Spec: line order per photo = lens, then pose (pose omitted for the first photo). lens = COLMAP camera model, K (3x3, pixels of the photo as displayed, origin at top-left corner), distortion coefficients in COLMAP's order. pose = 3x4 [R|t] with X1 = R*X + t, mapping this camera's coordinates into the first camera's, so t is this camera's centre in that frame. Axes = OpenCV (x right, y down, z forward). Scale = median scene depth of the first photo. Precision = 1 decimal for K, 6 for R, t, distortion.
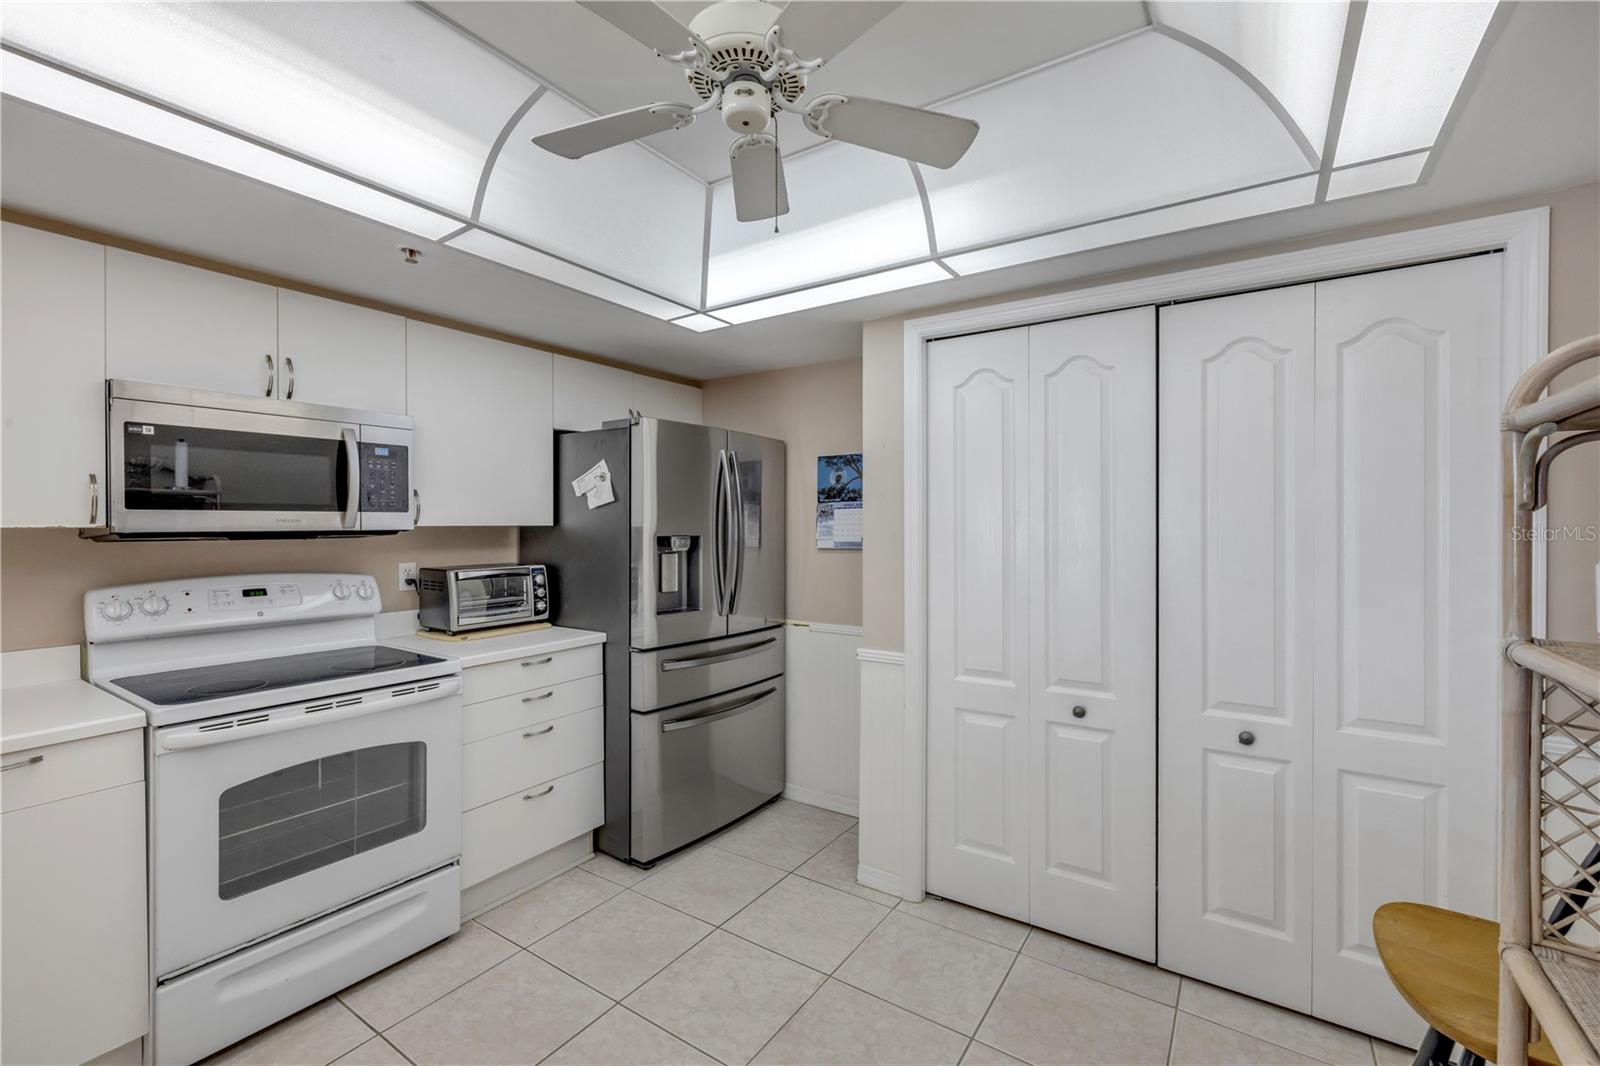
lens RADIAL K [[684.2, 0, 788.8], [0, 684.2, 532.4], [0, 0, 1]] dist [-0.003656, 0.001488]
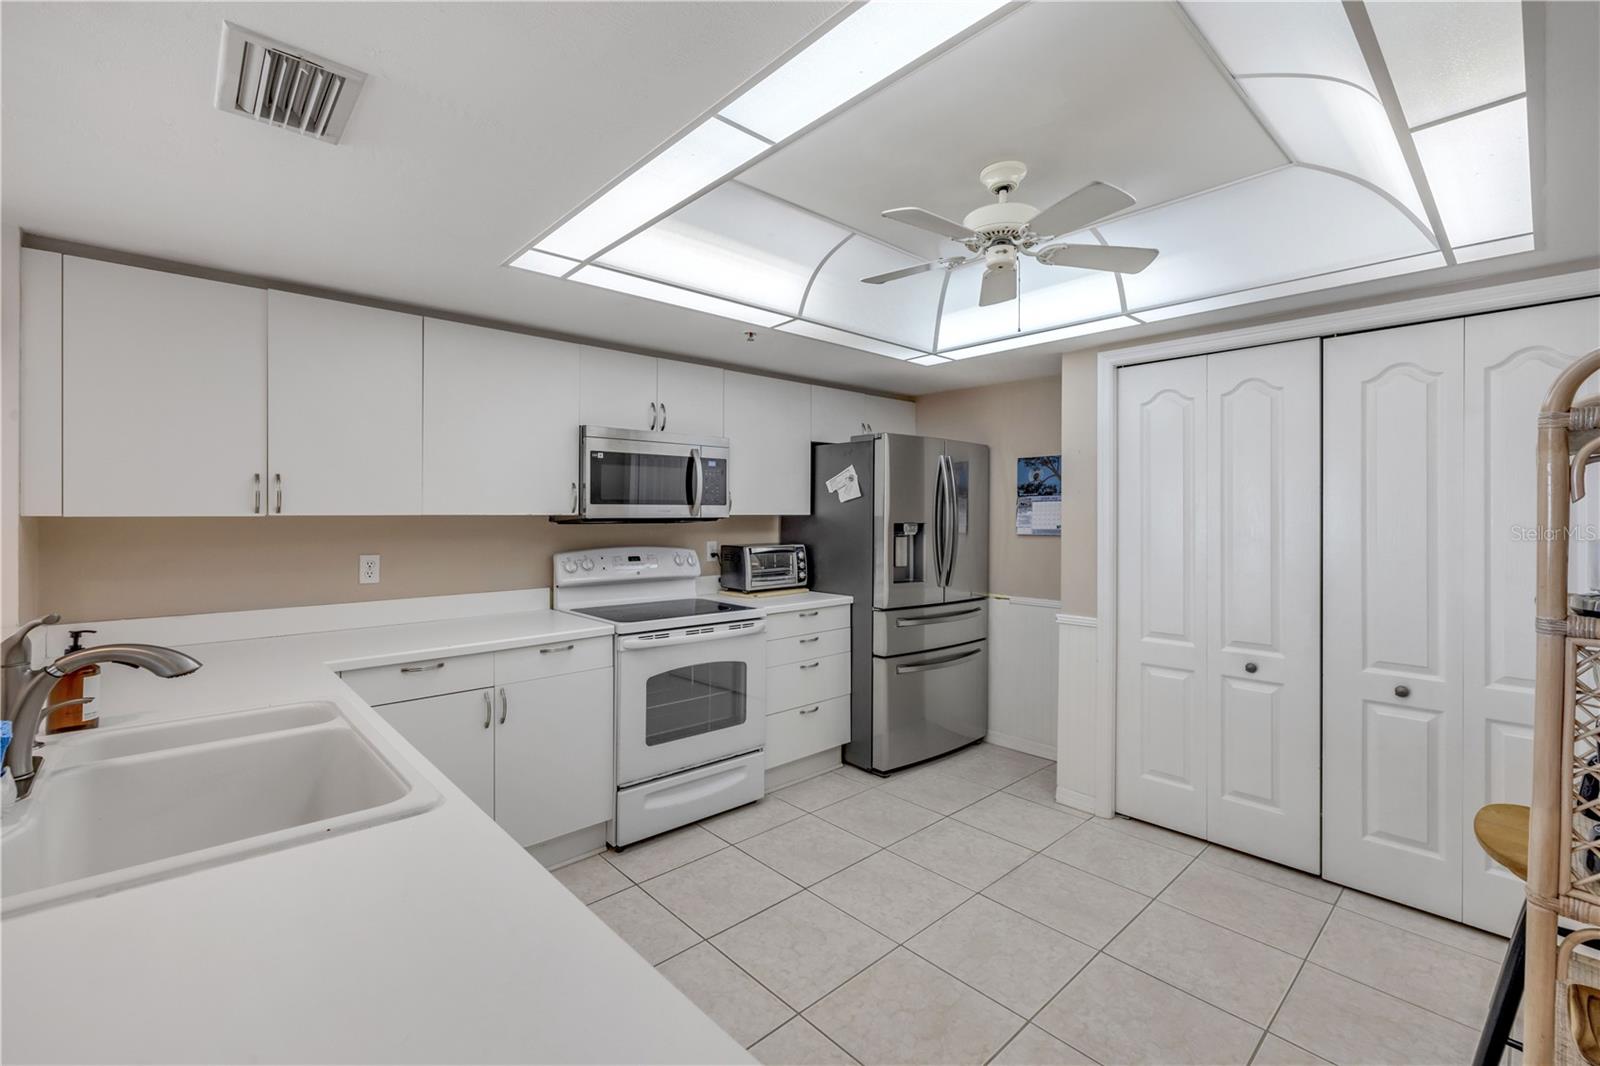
lens RADIAL K [[684.2, 0, 792.1], [0, 684.2, 516.9], [0, 0, 1]] dist [-0.003656, 0.001488]
pose [[0.972128, 0.004144, -0.234414, -0.084870], [-0.005806, 0.999963, -0.006399, 0.003232], [0.234378, 0.007582, 0.972116, -0.362485]]
